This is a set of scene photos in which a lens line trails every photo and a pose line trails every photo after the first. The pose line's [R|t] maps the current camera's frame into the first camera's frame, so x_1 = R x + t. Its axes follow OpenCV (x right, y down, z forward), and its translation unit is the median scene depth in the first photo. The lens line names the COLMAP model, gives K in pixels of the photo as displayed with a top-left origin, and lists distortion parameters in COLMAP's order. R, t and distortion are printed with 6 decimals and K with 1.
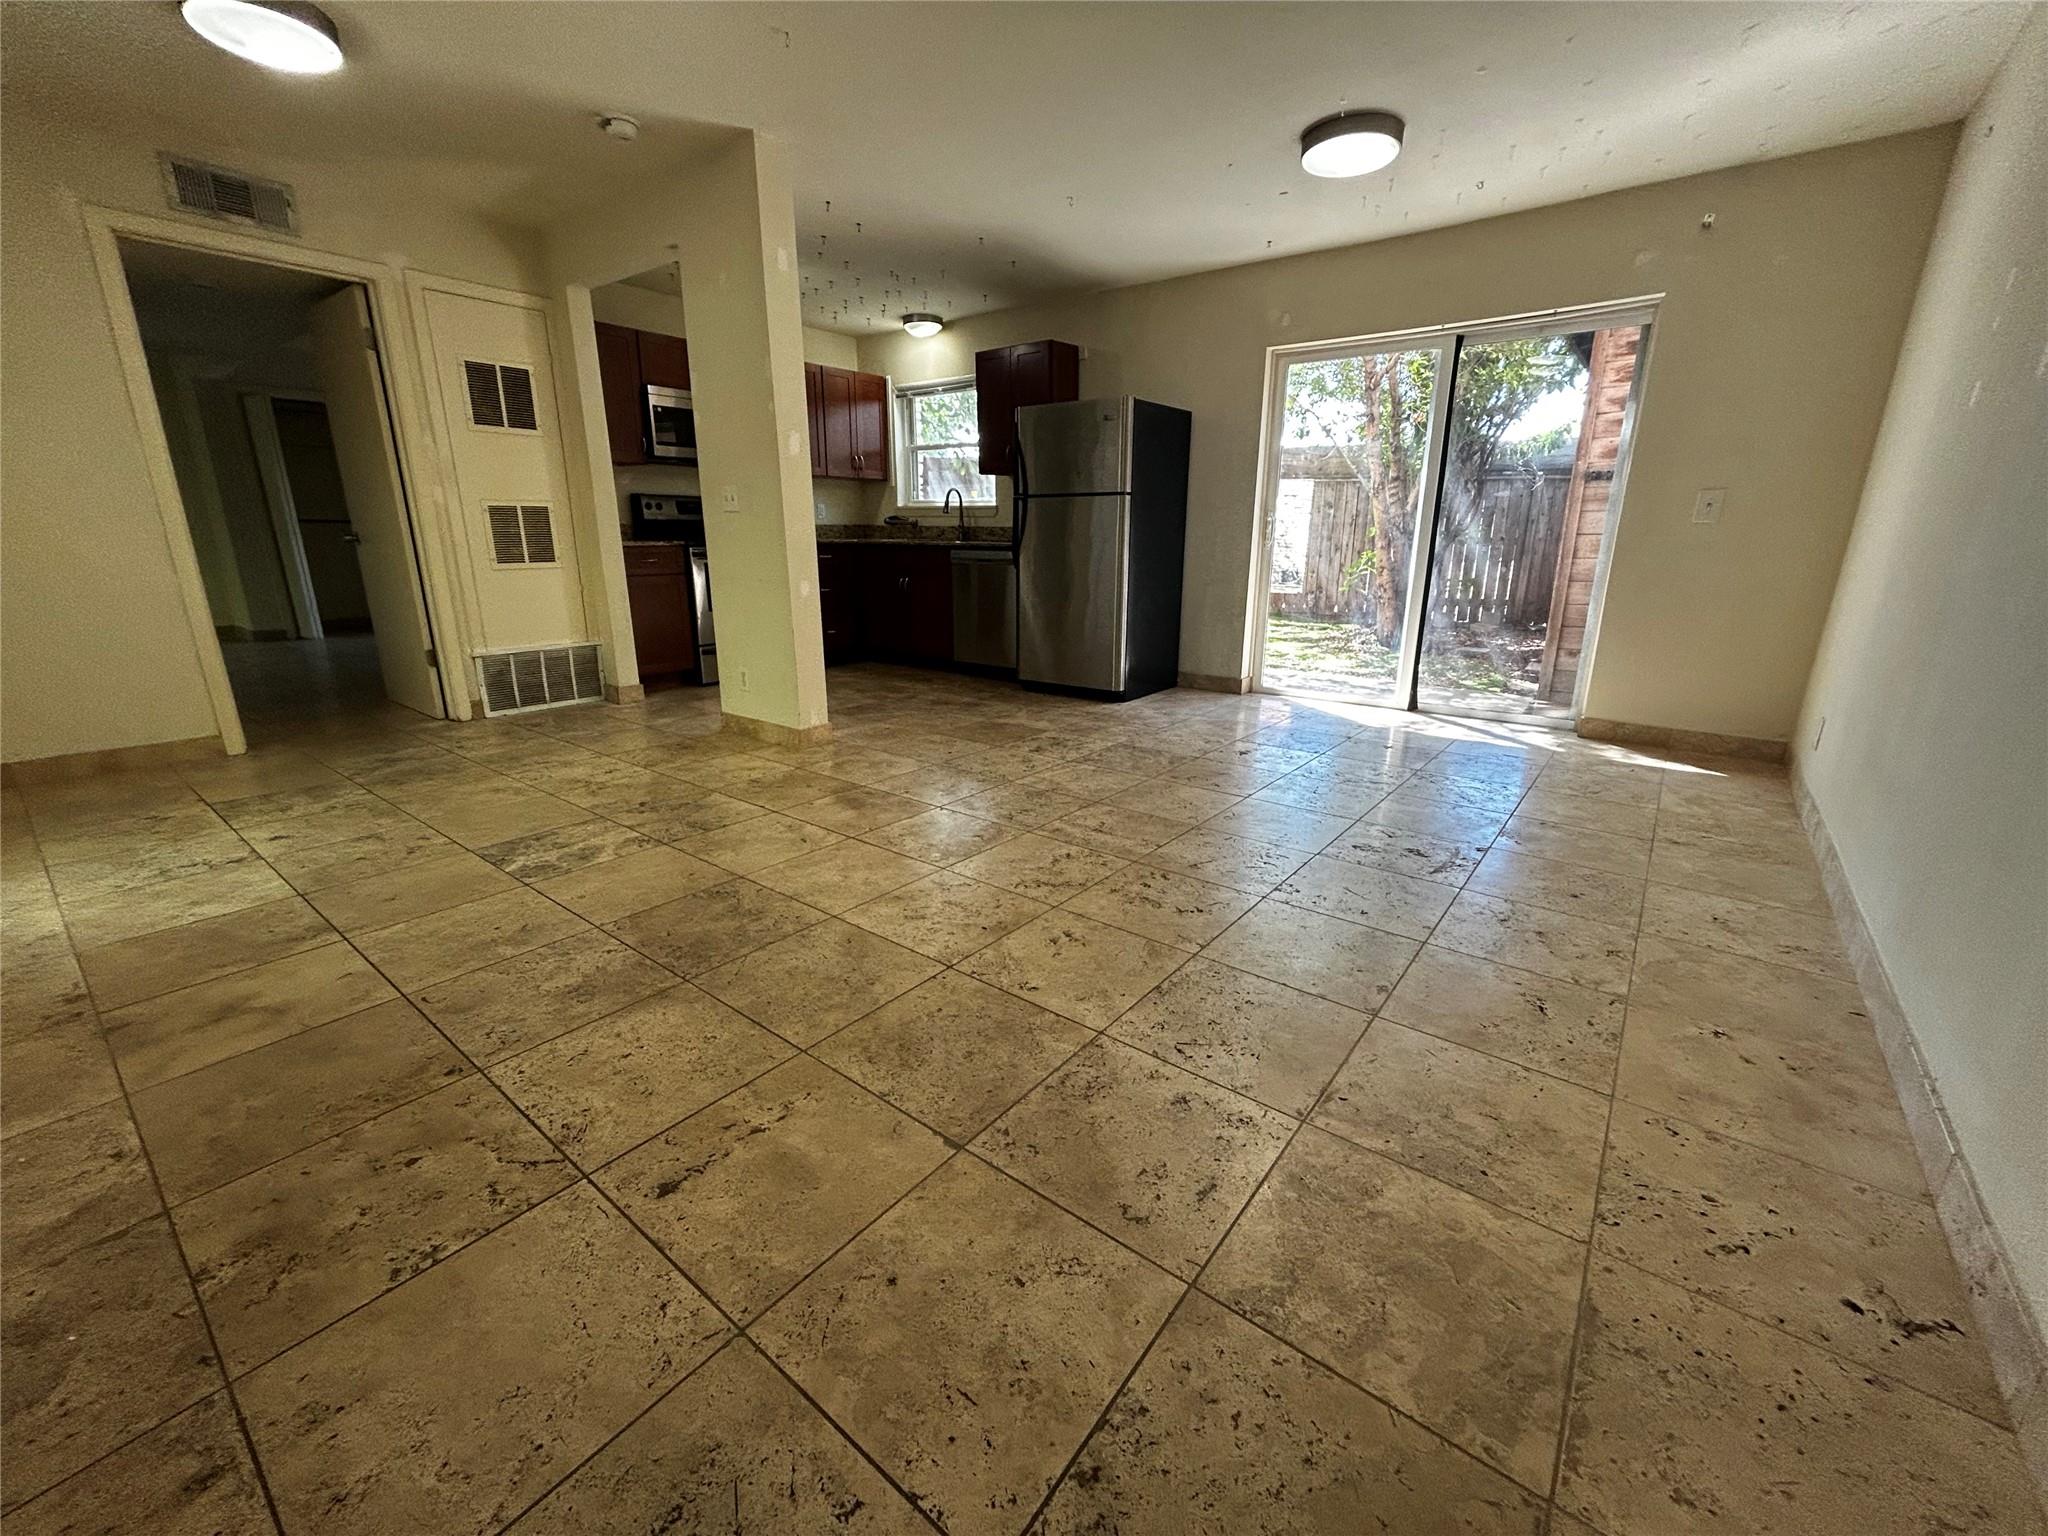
lens RADIAL K [[827.5, 0, 1019.2], [0, 827.5, 763.9], [0, 0, 1]] dist [-0.000882, 0.000006]
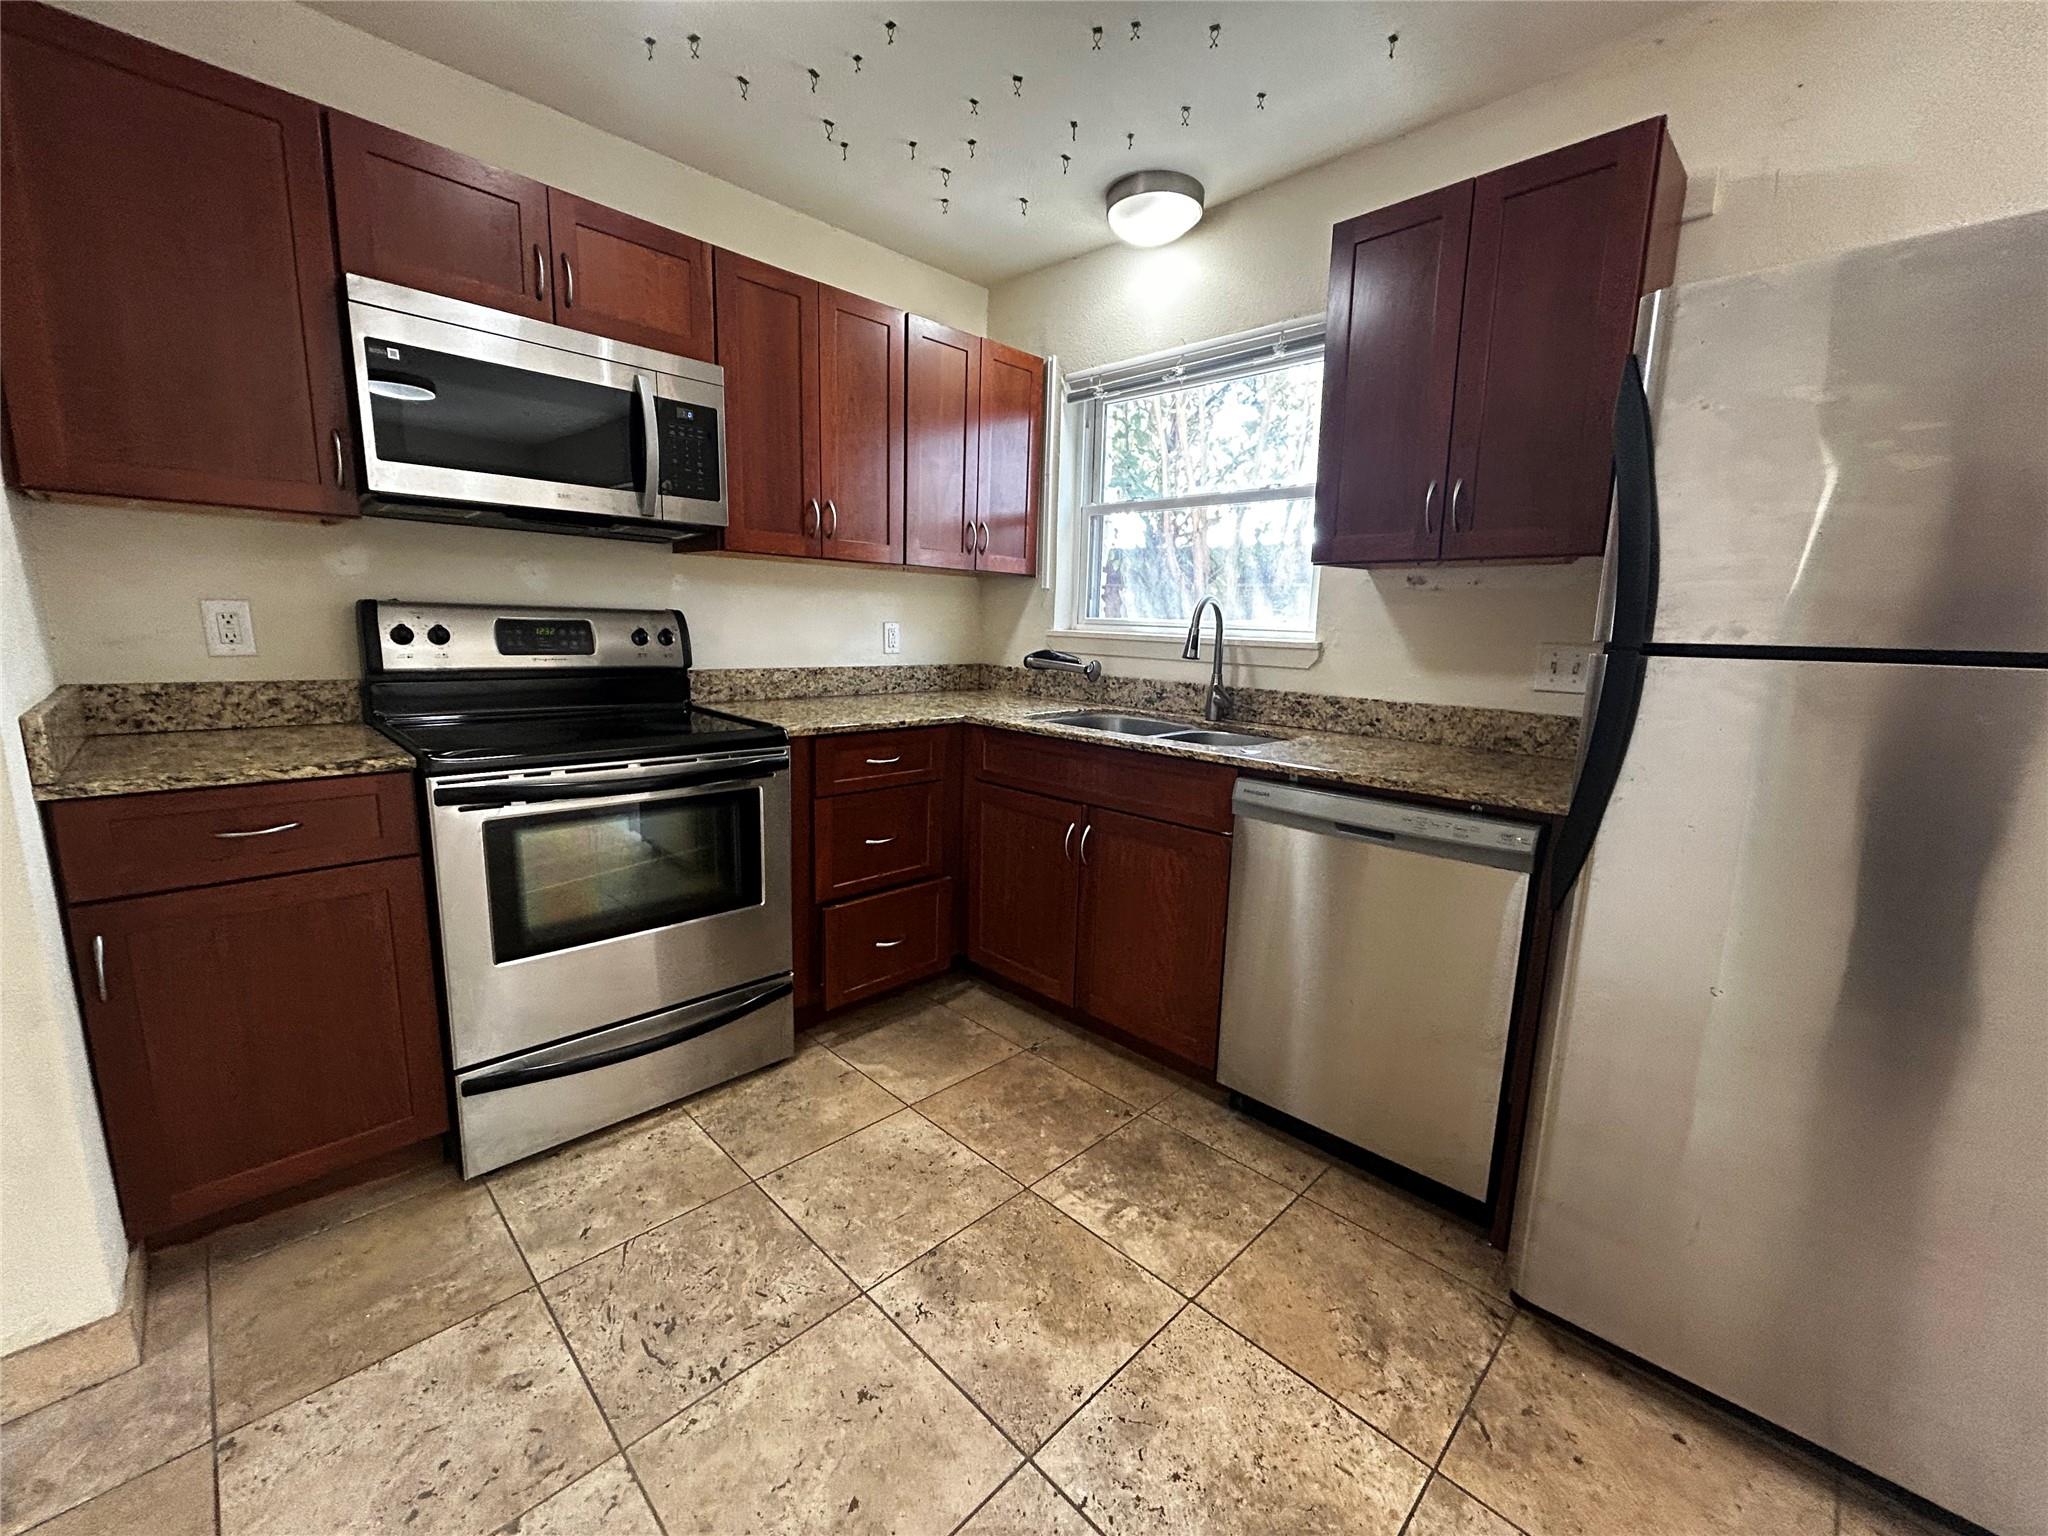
lens RADIAL K [[827.5, 0, 1028.0], [0, 827.5, 770.0], [0, 0, 1]] dist [-0.000882, 0.000006]
pose [[0.993385, 0.040643, -0.107397, -0.113223], [-0.051644, 0.993471, -0.101725, -0.193522], [0.102562, 0.106599, 0.988998, 0.569259]]
